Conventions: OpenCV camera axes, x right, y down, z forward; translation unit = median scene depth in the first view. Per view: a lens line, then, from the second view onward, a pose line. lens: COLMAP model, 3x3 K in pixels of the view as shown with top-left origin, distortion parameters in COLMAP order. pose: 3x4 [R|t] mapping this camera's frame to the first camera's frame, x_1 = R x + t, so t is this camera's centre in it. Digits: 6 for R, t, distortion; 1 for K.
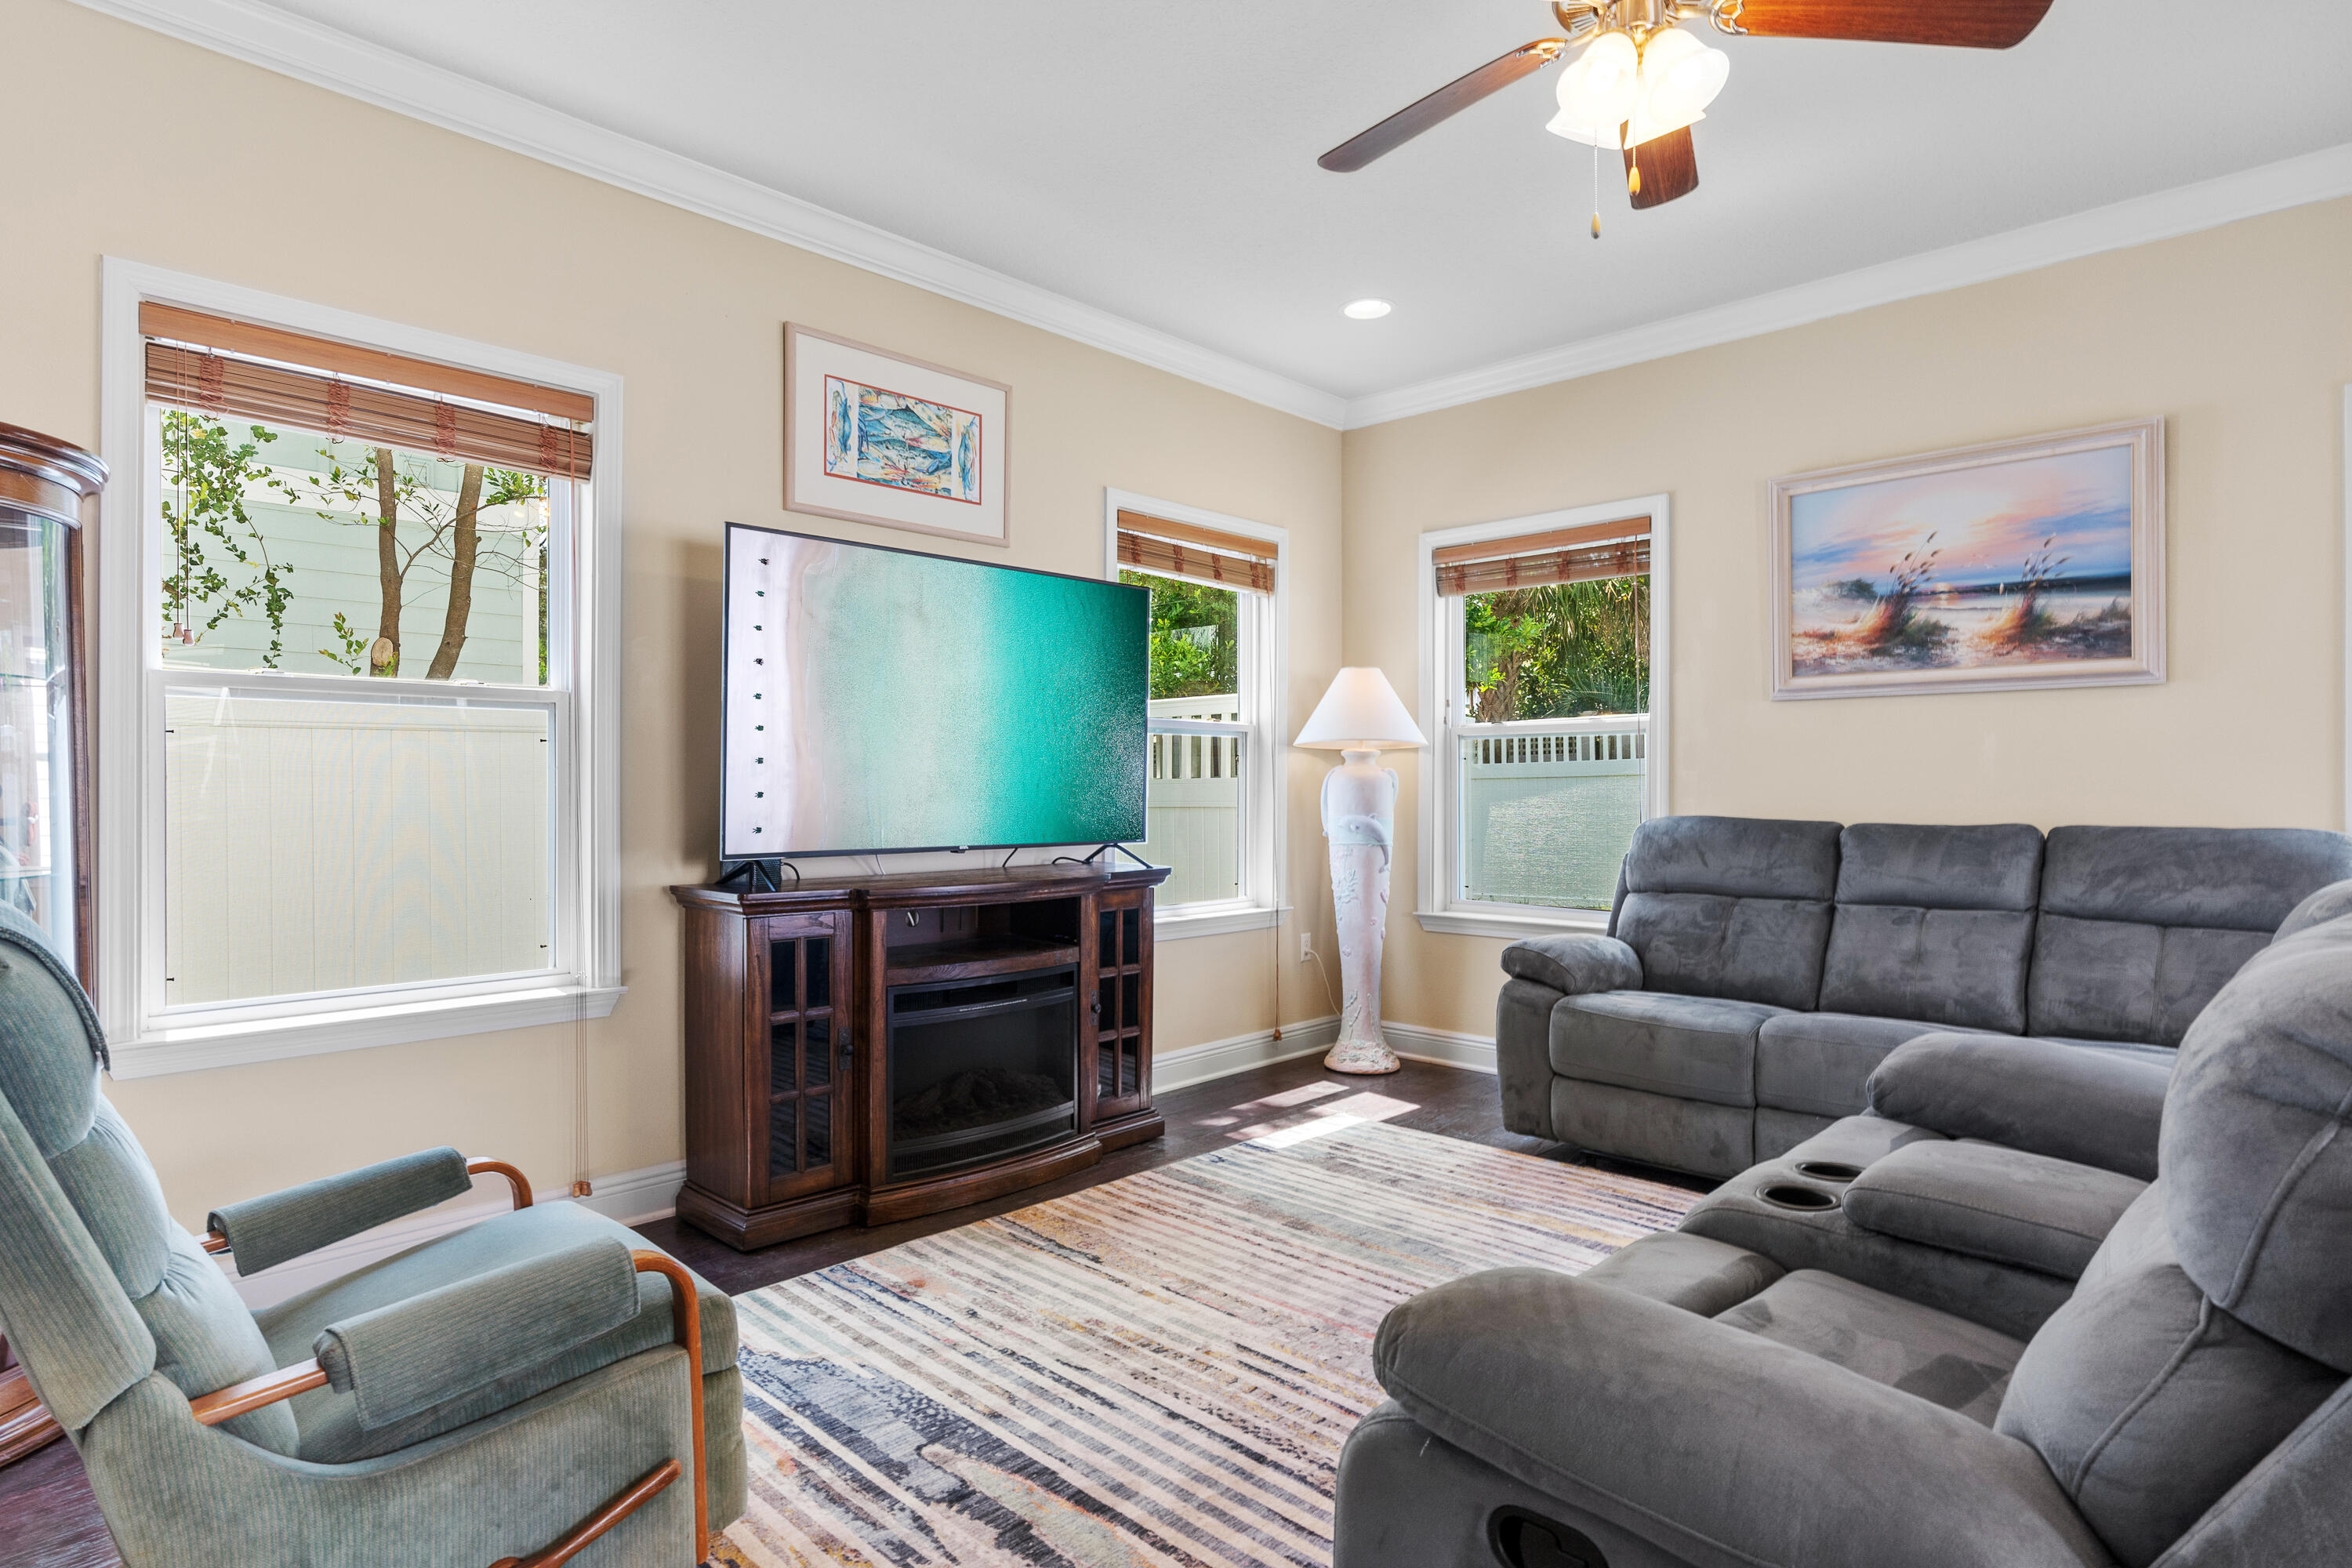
lens RADIAL K [[1244.9, 0, 1177.3], [0, 1244.9, 786.7], [0, 0, 1]] dist [0.000463, 0.000273]
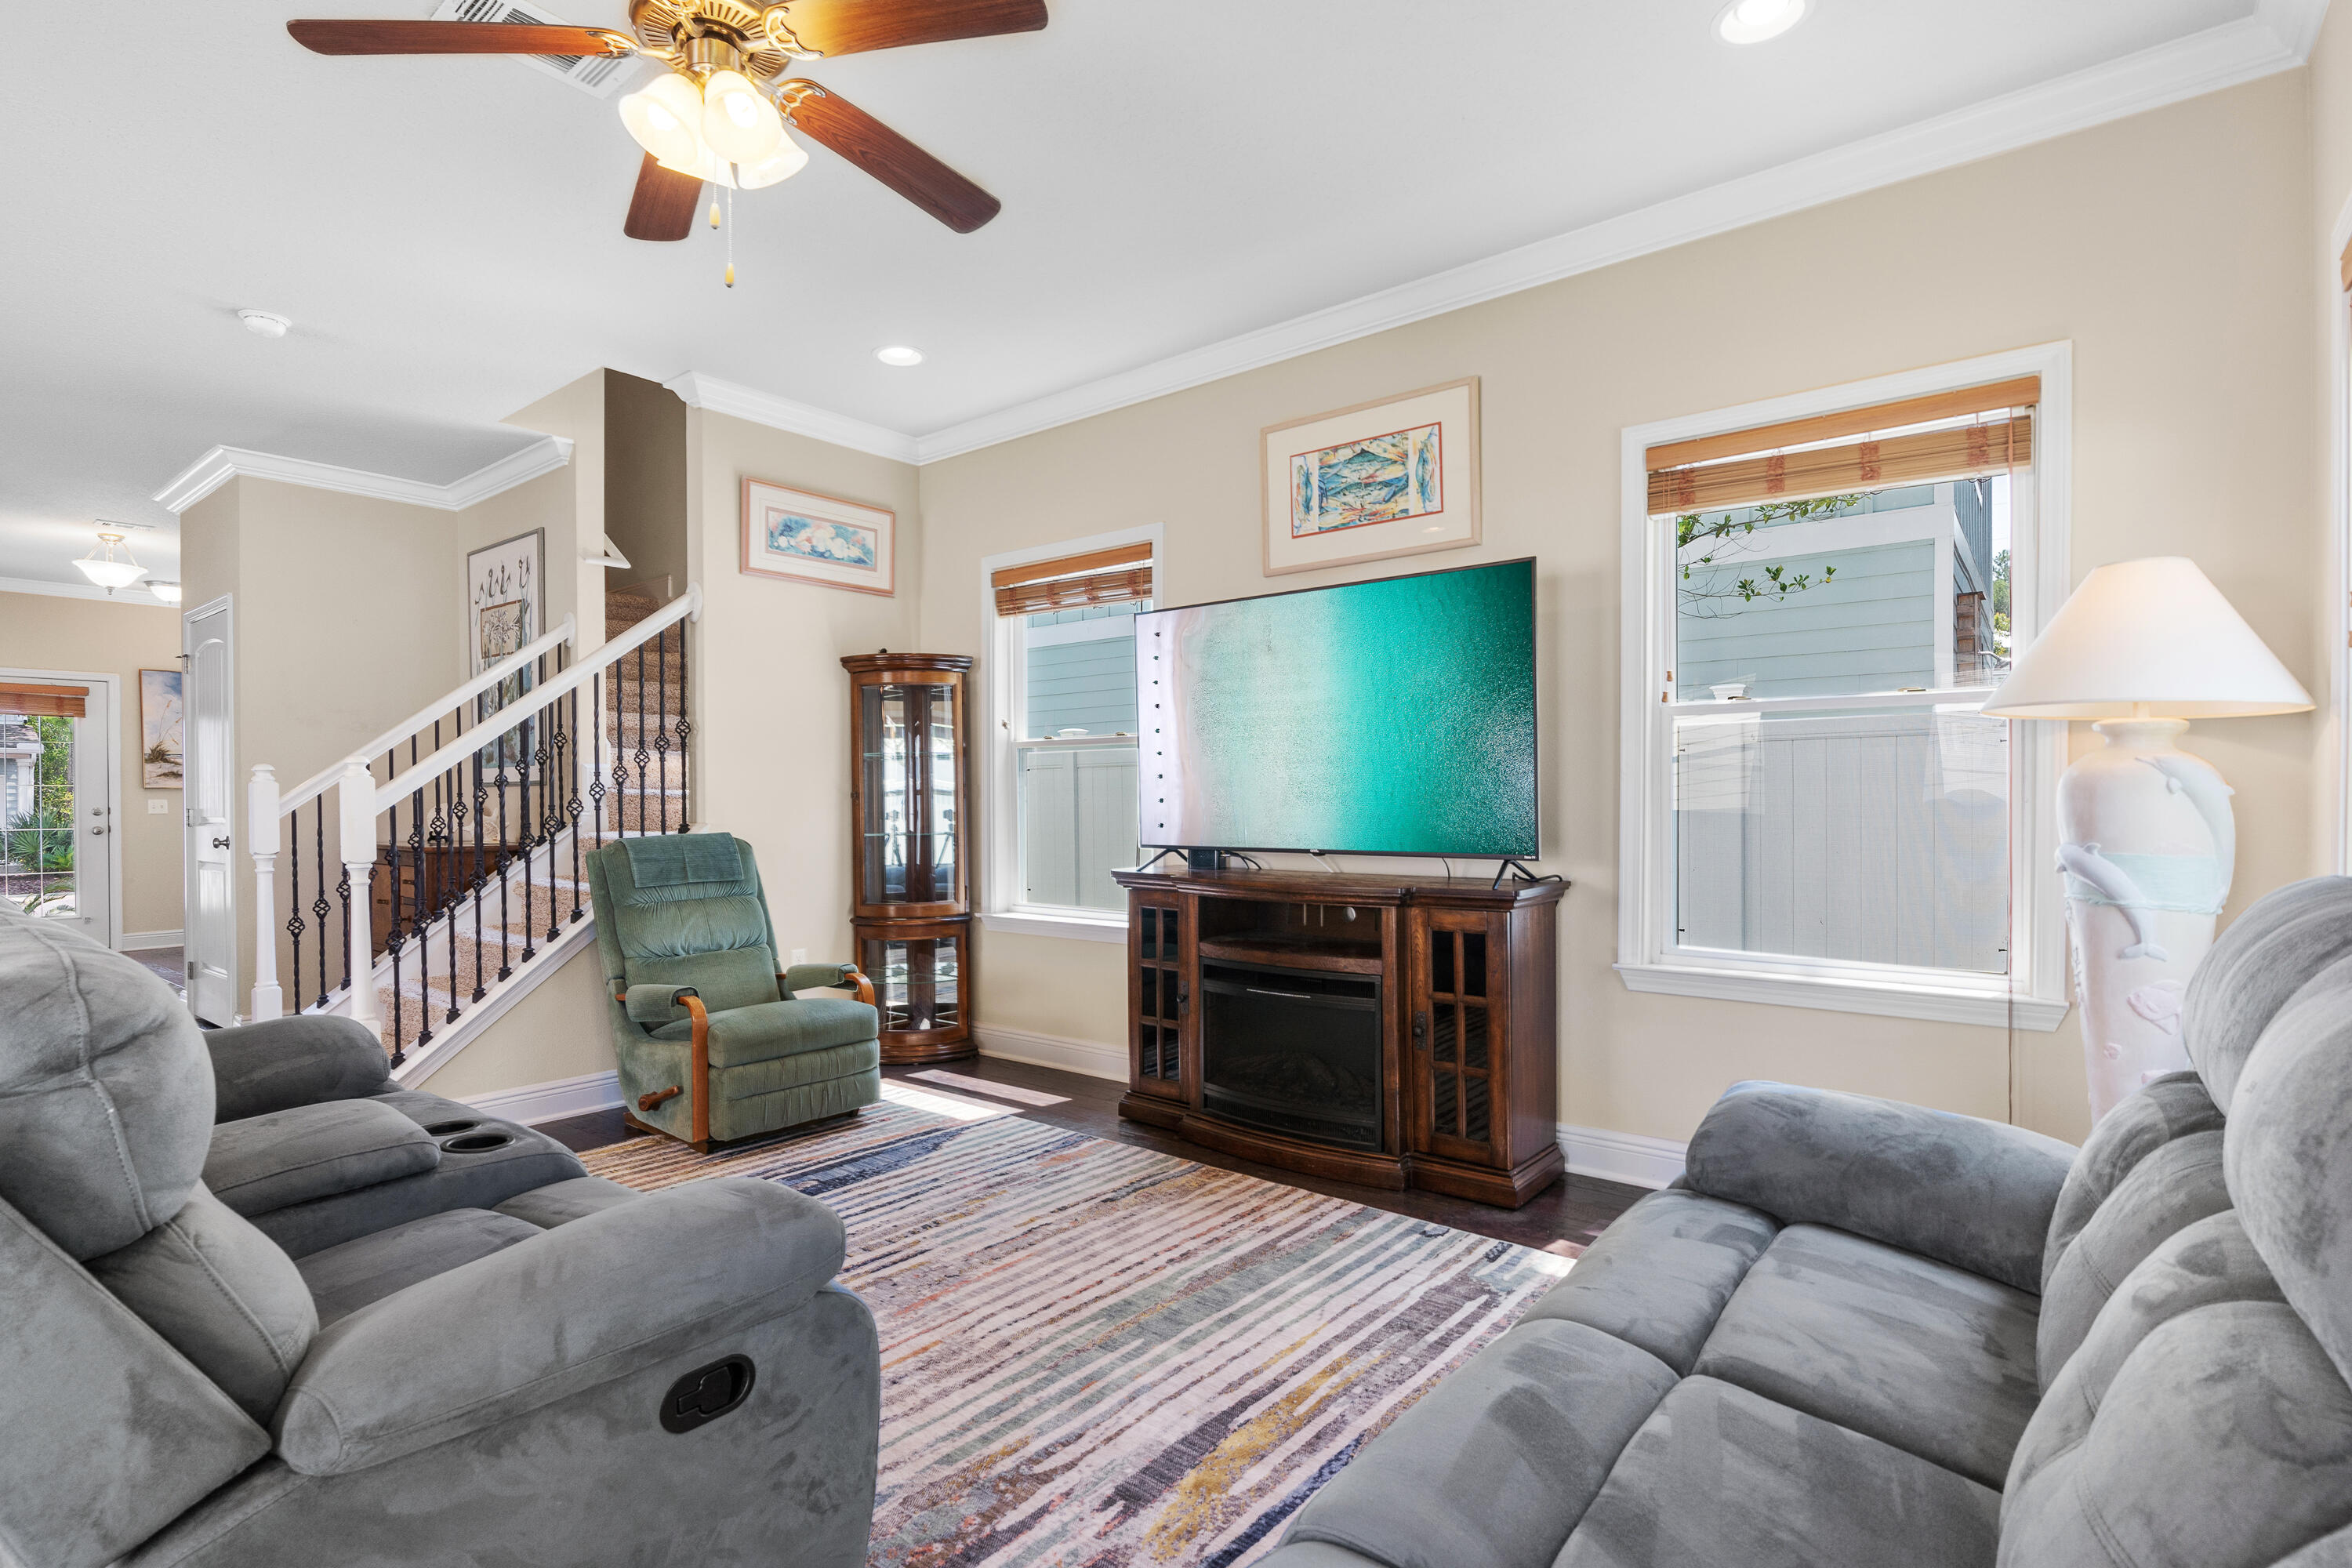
lens RADIAL K [[1152.7, 0, 1179.7], [0, 1152.7, 805.4], [0, 0, 1]] dist [-0.002232, 0.000424]
pose [[0.091849, 0.010404, -0.995719, 0.812860], [0.004447, 0.999931, 0.010858, -0.003271], [0.995763, -0.005425, 0.091797, 0.771987]]
